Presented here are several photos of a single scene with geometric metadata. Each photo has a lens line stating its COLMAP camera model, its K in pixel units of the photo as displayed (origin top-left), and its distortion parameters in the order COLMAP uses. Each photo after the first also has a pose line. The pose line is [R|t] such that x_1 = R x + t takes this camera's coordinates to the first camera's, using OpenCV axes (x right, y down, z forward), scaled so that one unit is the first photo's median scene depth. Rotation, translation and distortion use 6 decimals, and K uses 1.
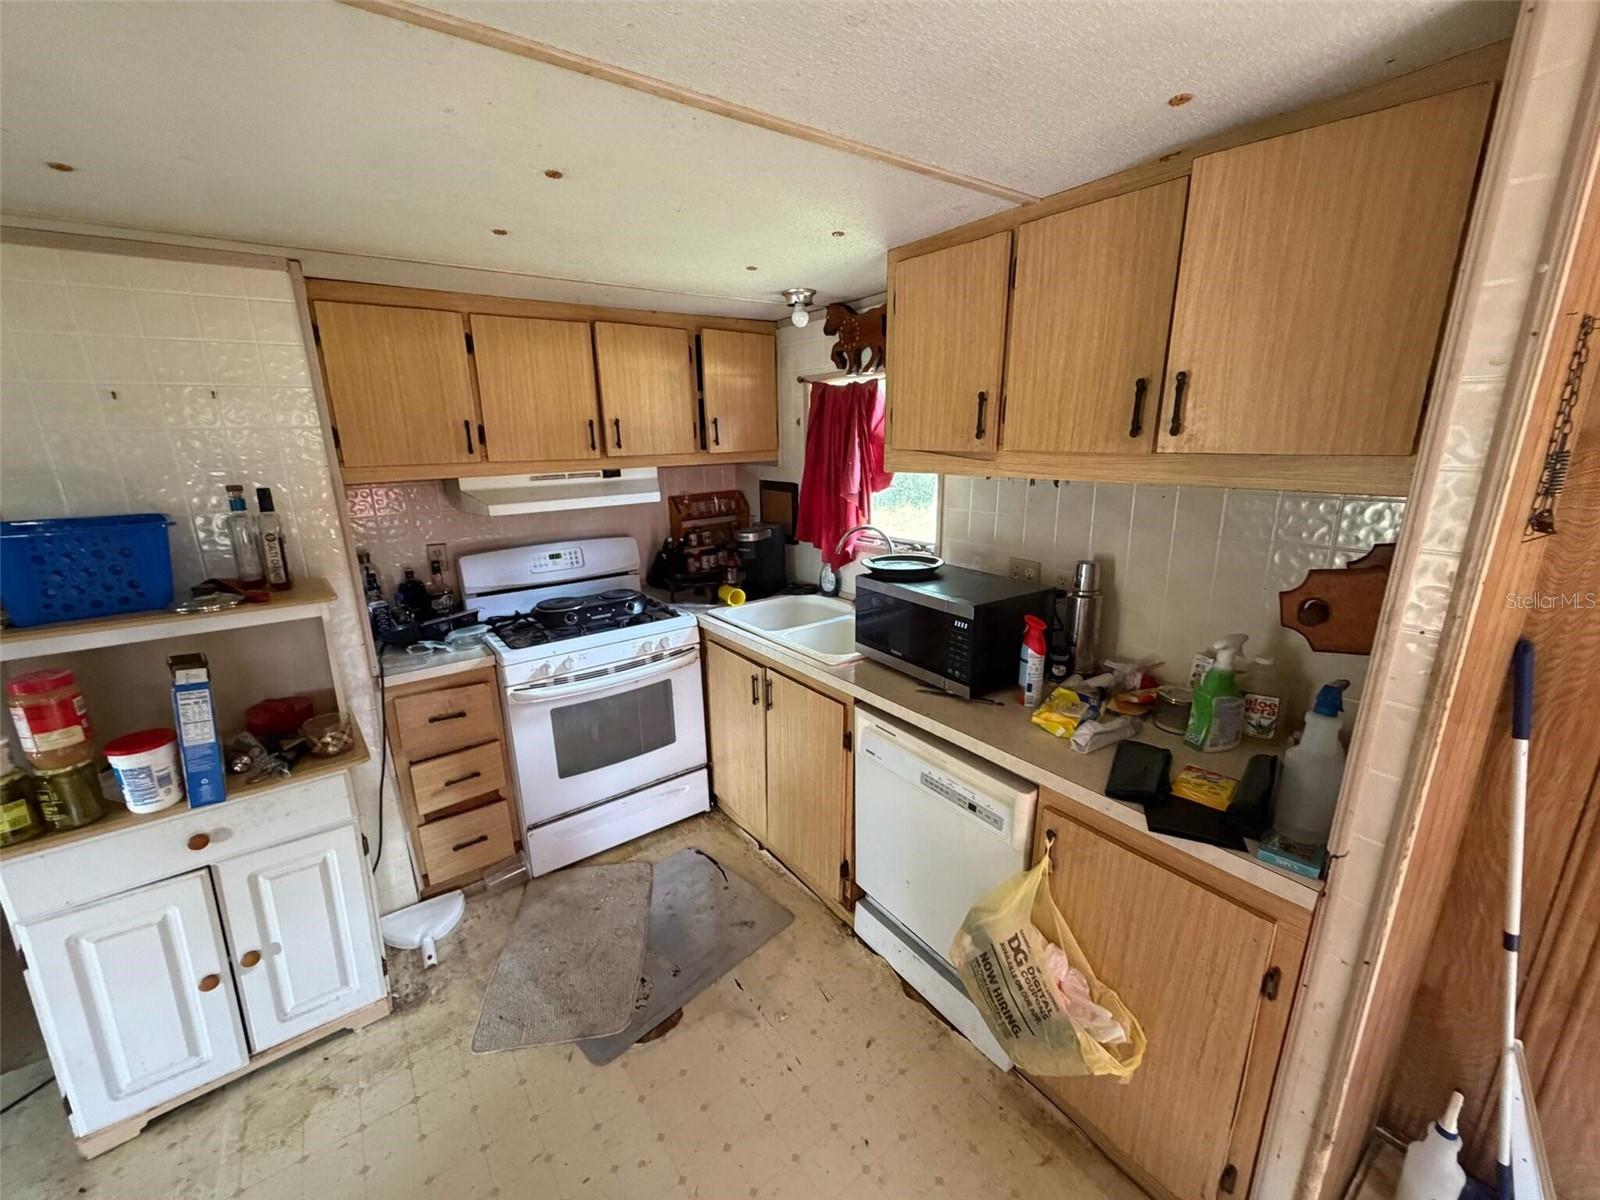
lens RADIAL K [[638.4, 0, 794.0], [0, 638.4, 601.4], [0, 0, 1]] dist [0.000685, 0.000115]
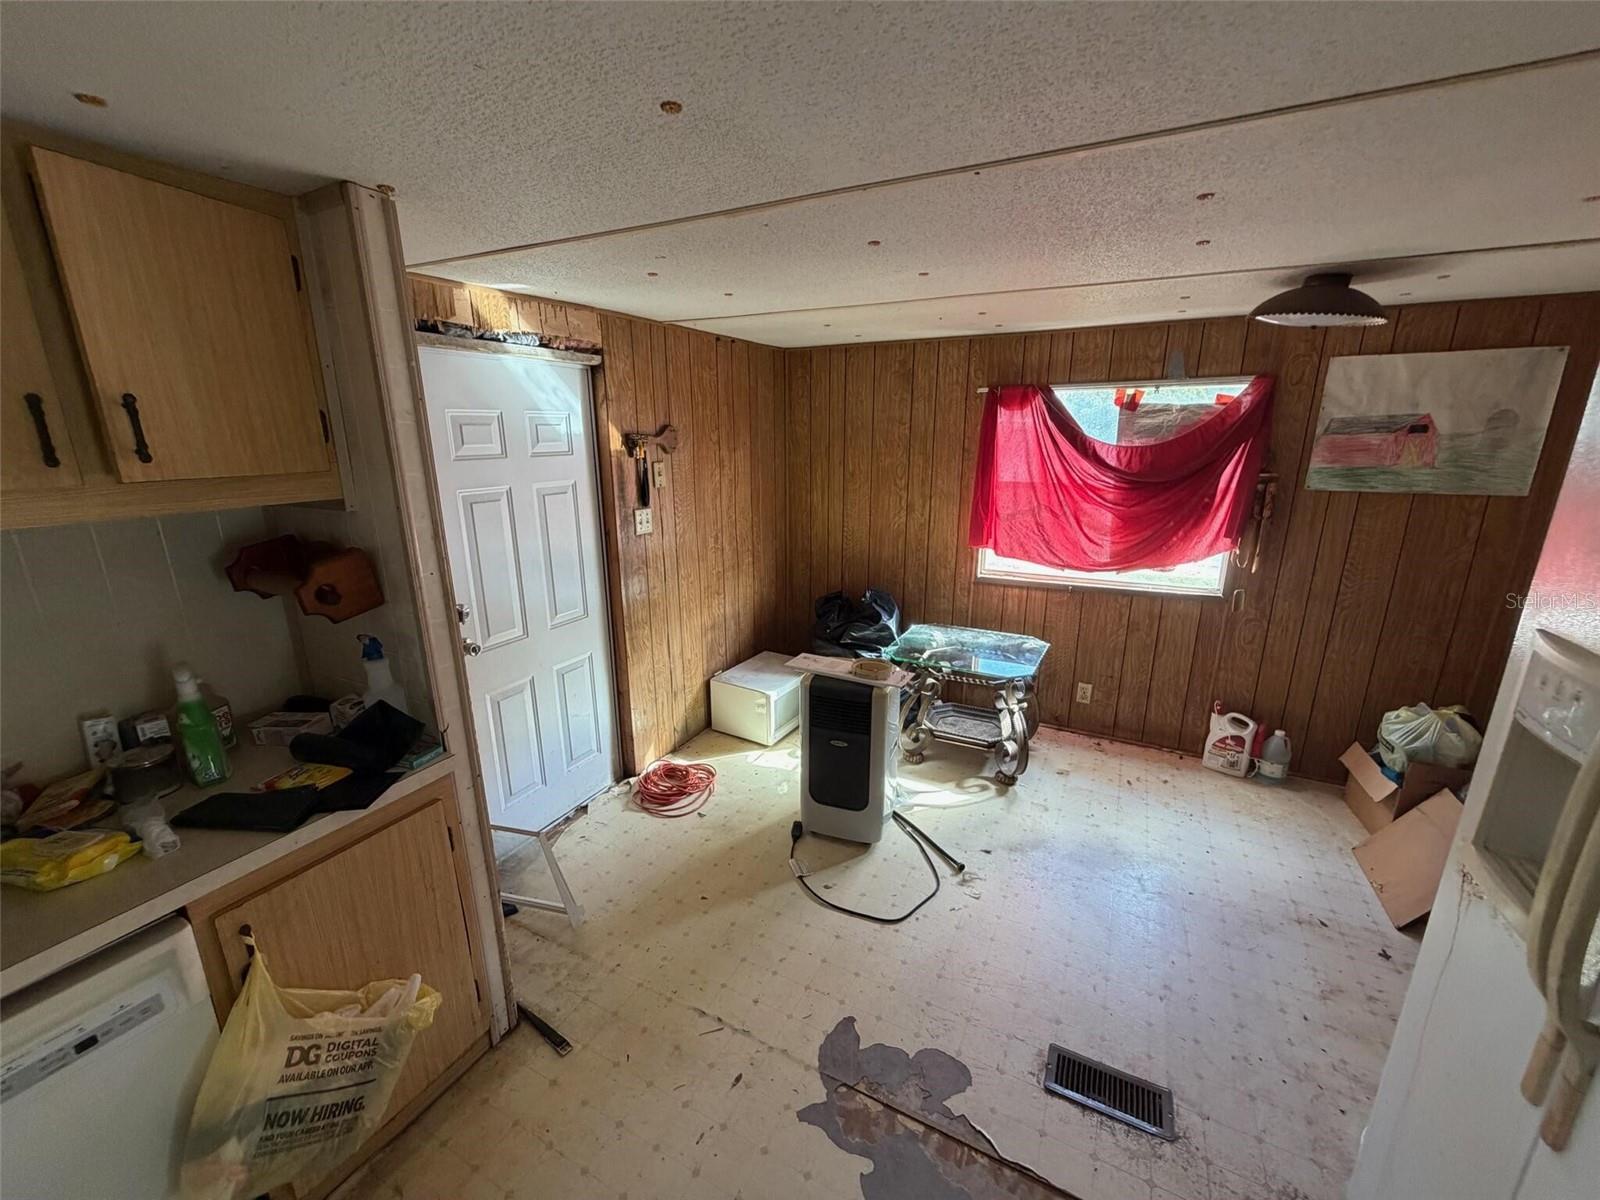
lens RADIAL K [[638.4, 0, 794.0], [0, 638.4, 601.4], [0, 0, 1]] dist [0.000685, 0.000115]
pose [[-0.428684, -0.222450, 0.875640, -0.573736], [0.245148, 0.904210, 0.349724, -0.153586], [-0.869559, 0.364583, -0.333088, 0.506783]]
